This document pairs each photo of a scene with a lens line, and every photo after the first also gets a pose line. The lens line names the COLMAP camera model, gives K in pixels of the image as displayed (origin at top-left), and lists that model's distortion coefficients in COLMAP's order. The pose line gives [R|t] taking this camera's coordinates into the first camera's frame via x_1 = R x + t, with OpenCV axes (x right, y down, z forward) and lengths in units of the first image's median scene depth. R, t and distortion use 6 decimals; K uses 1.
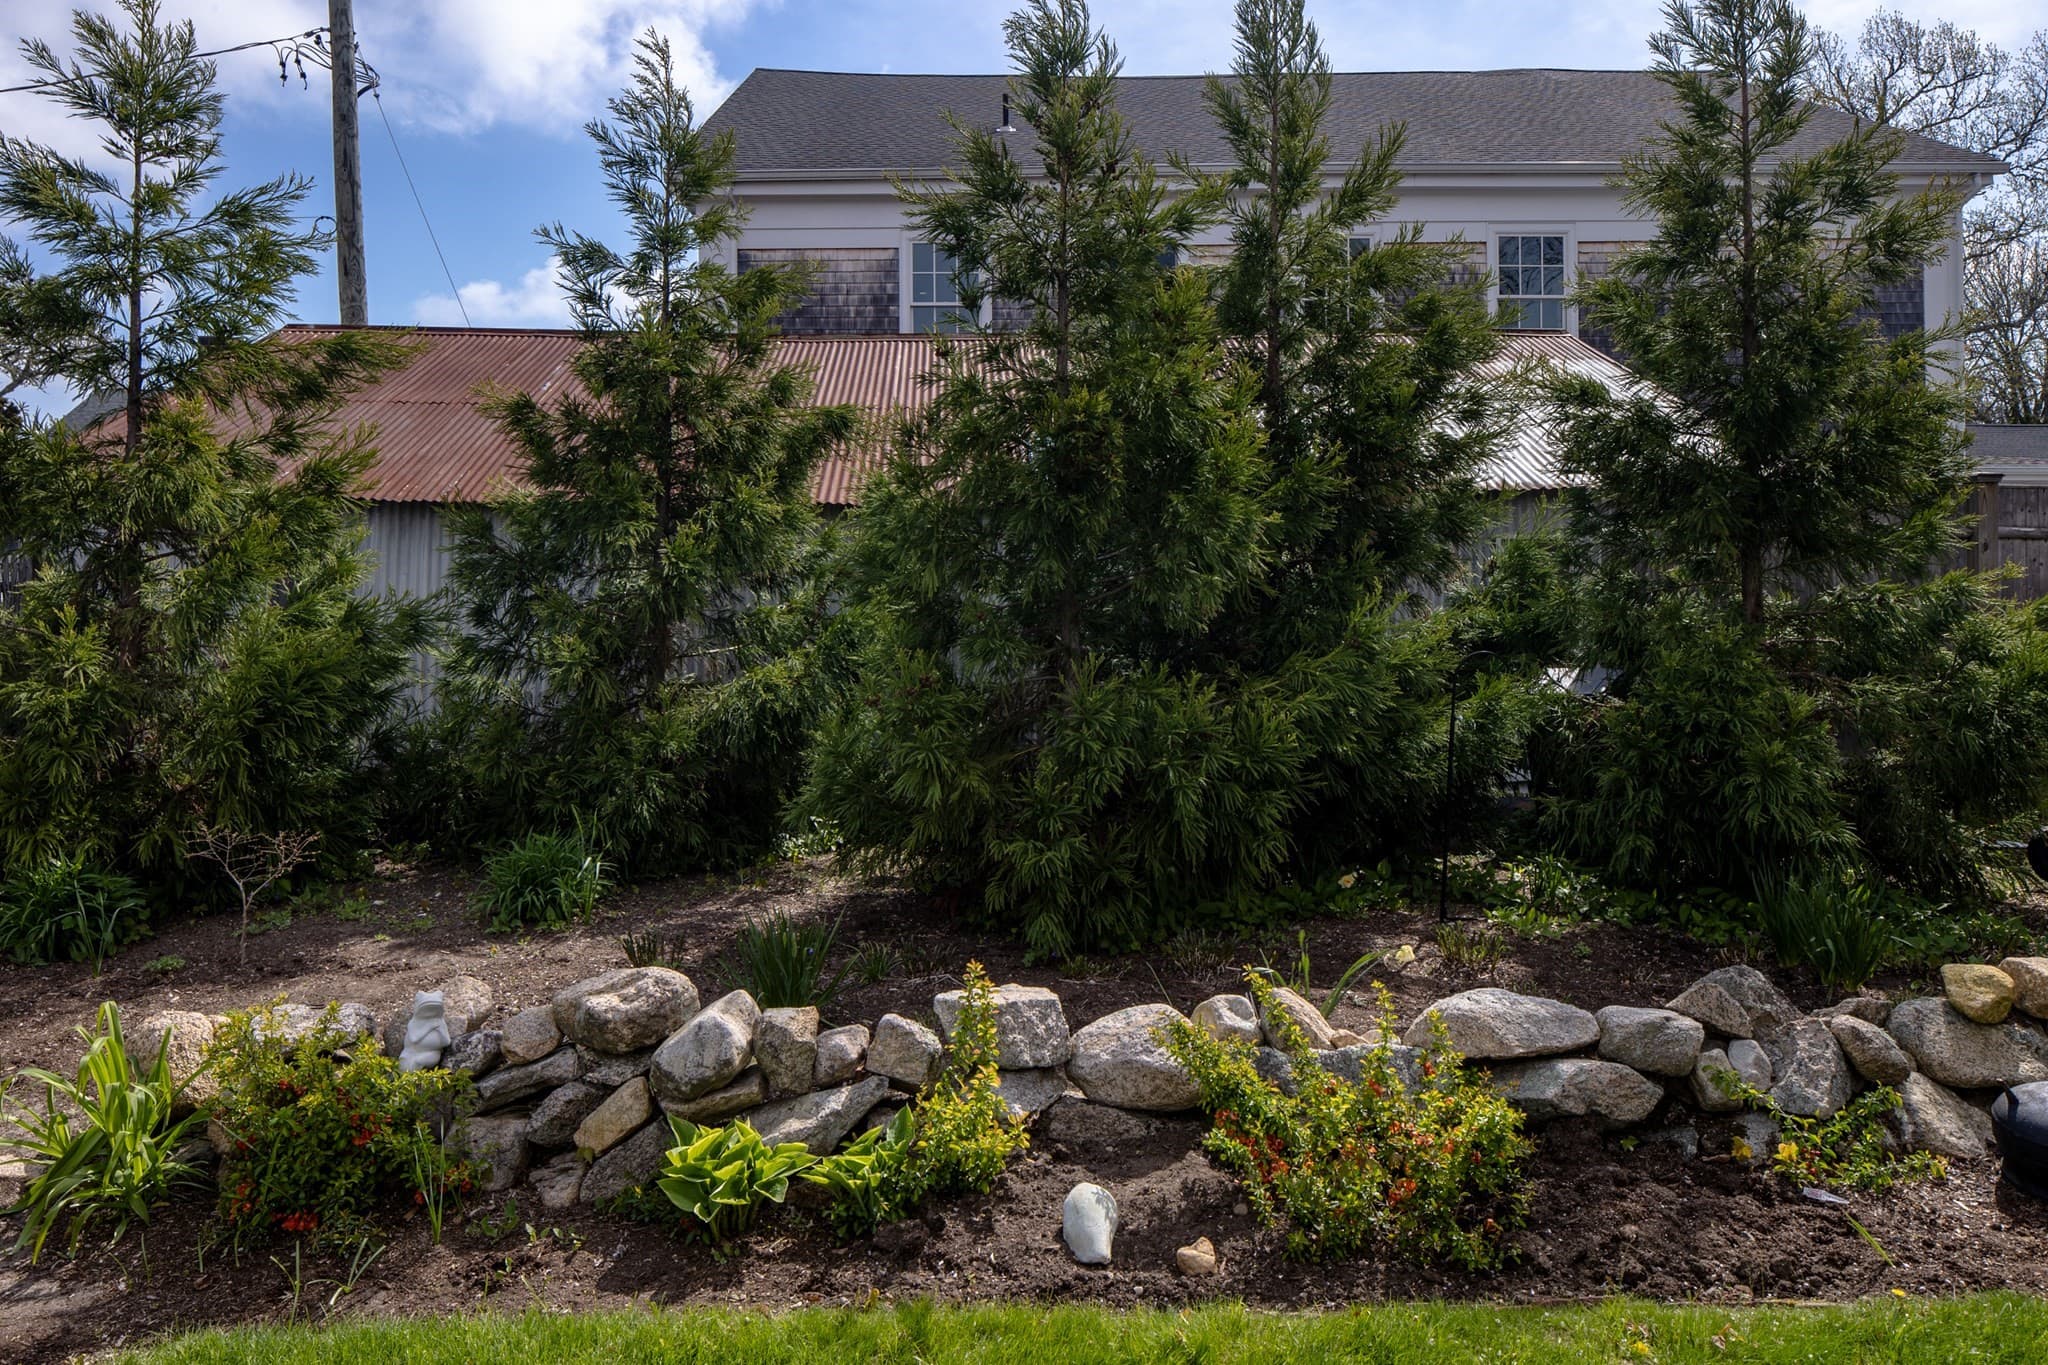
lens RADIAL K [[1386.4, 0, 1001.1], [0, 1386.4, 615.7], [0, 0, 1]] dist [-0.008067, 0.010694]
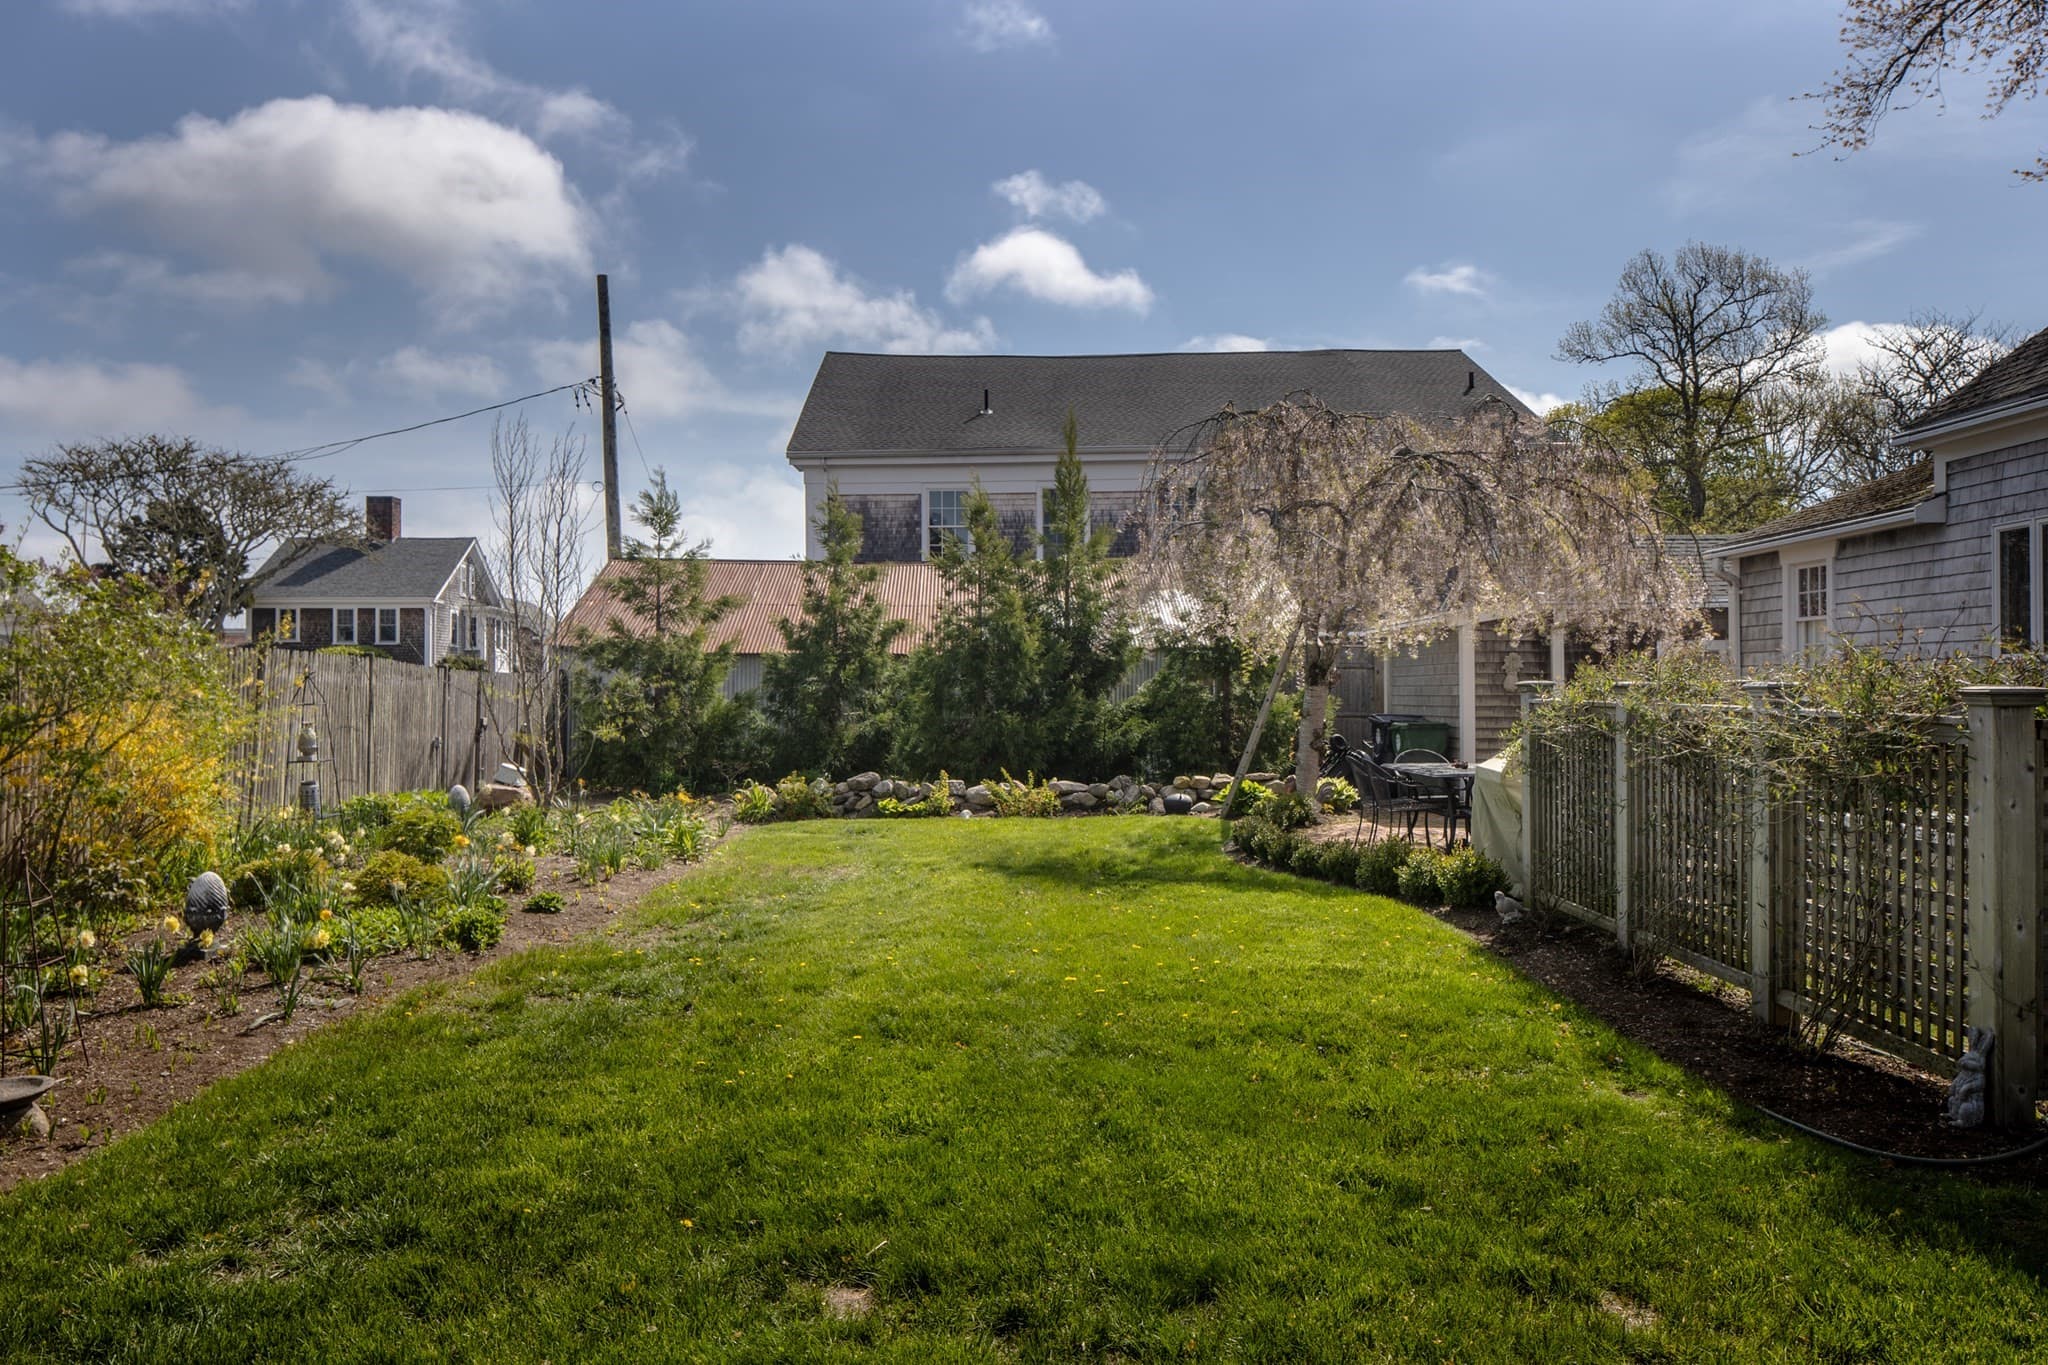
lens RADIAL K [[1386.4, 0, 1014.2], [0, 1386.4, 681.9], [0, 0, 1]] dist [-0.008067, 0.010694]
pose [[0.999999, 0.000105, -0.001586, 0.108942], [-0.000155, 0.999491, -0.031902, 0.054442], [0.001582, 0.031902, 0.999490, -1.751594]]
